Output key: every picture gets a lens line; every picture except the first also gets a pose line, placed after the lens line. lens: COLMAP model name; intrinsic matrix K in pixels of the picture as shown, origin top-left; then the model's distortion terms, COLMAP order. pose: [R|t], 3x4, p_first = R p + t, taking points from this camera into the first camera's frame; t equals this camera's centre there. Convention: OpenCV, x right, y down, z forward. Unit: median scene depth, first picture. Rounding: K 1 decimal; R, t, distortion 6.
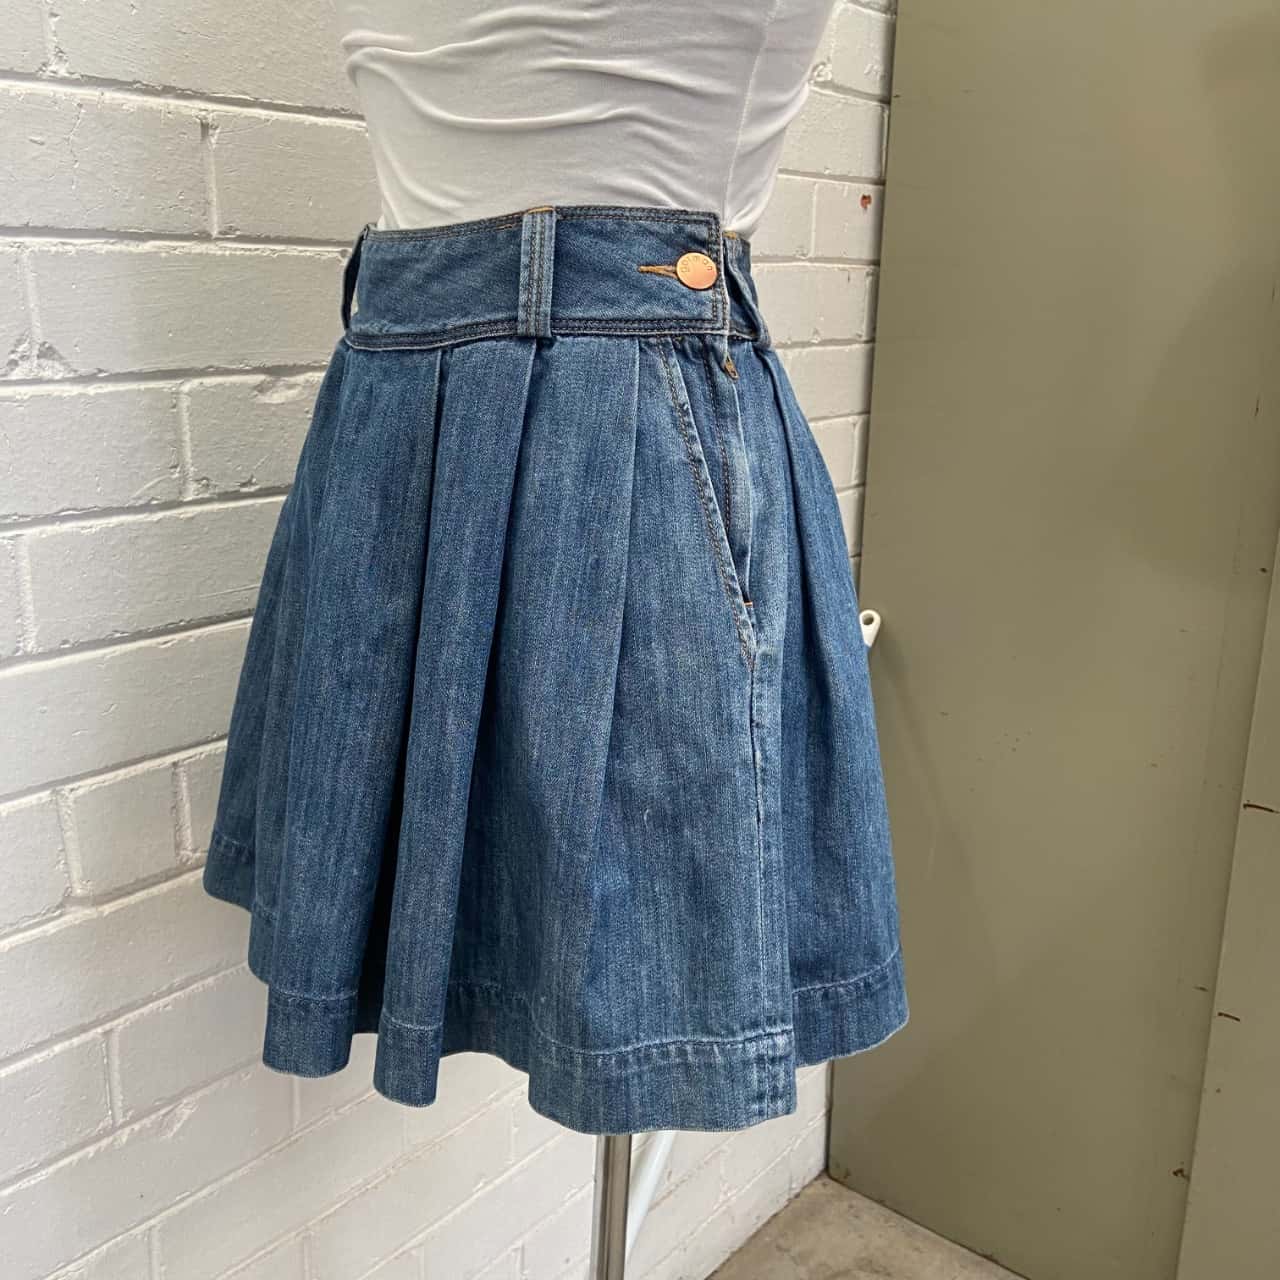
lens RADIAL K [[1326.9, 0, 643.8], [0, 1326.9, 656.5], [0, 0, 1]] dist [0.048328, 0.000000]
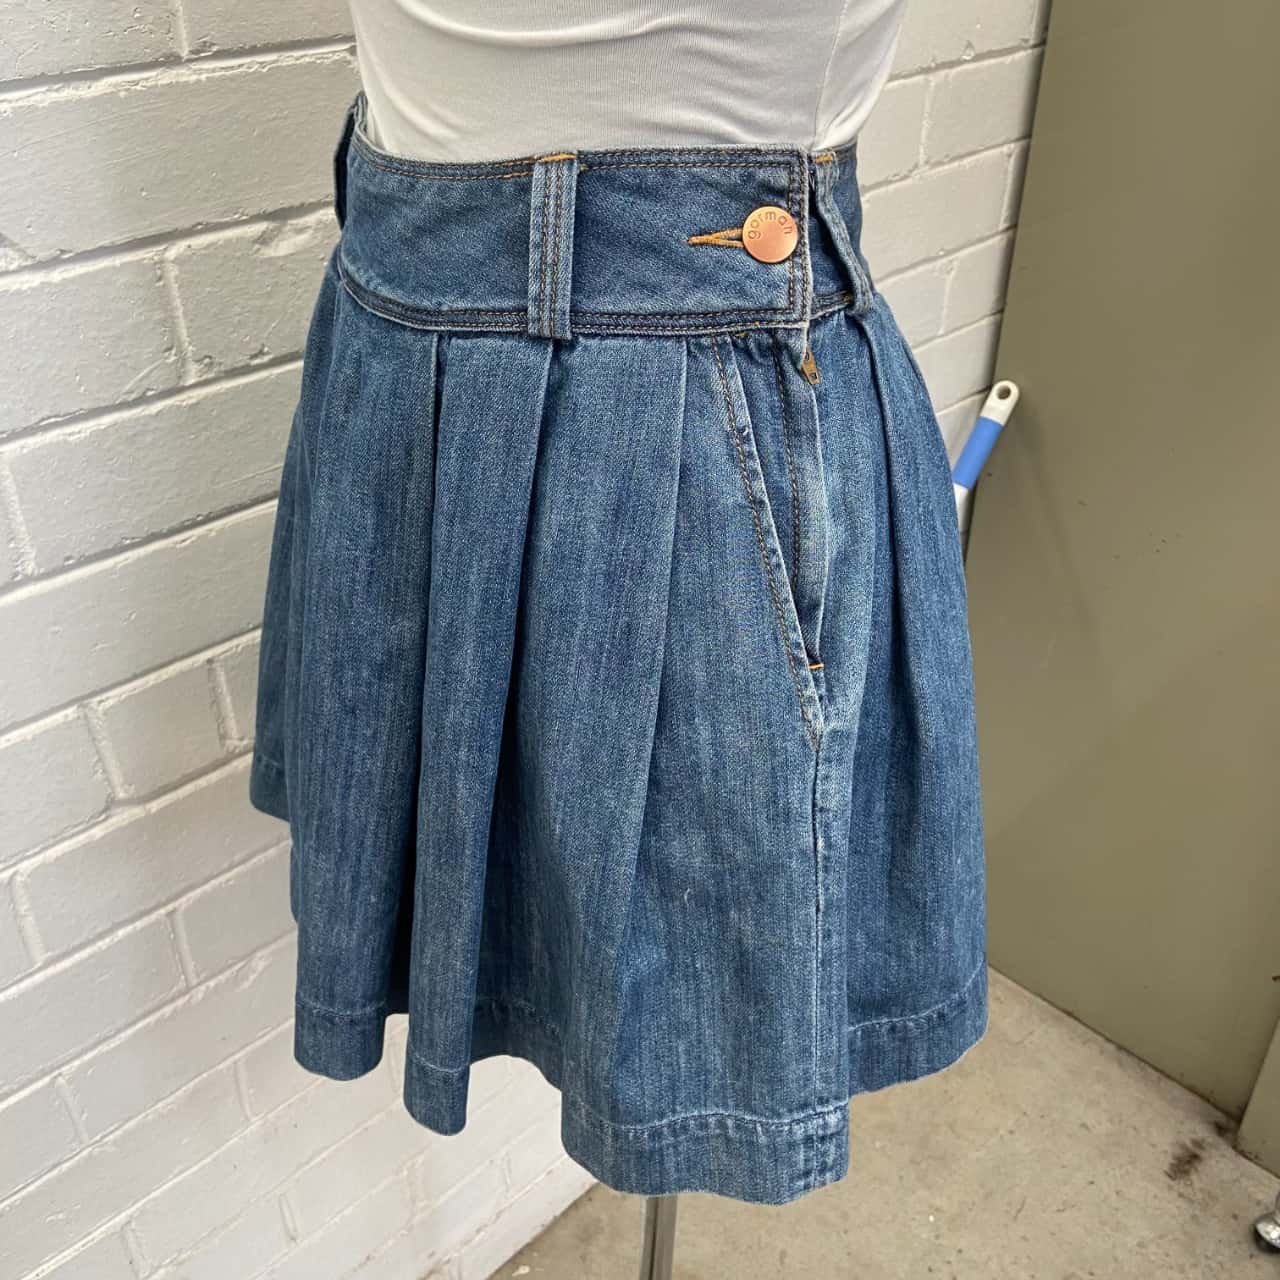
lens RADIAL K [[1326.9, 0, 625.8], [0, 1326.9, 660.1], [0, 0, 1]] dist [0.048328, 0.000000]
pose [[0.993977, 0.037805, -0.102862, 0.042662], [-0.004617, 0.952227, 0.305356, -0.273110], [0.109492, -0.303042, 0.946666, 0.208035]]
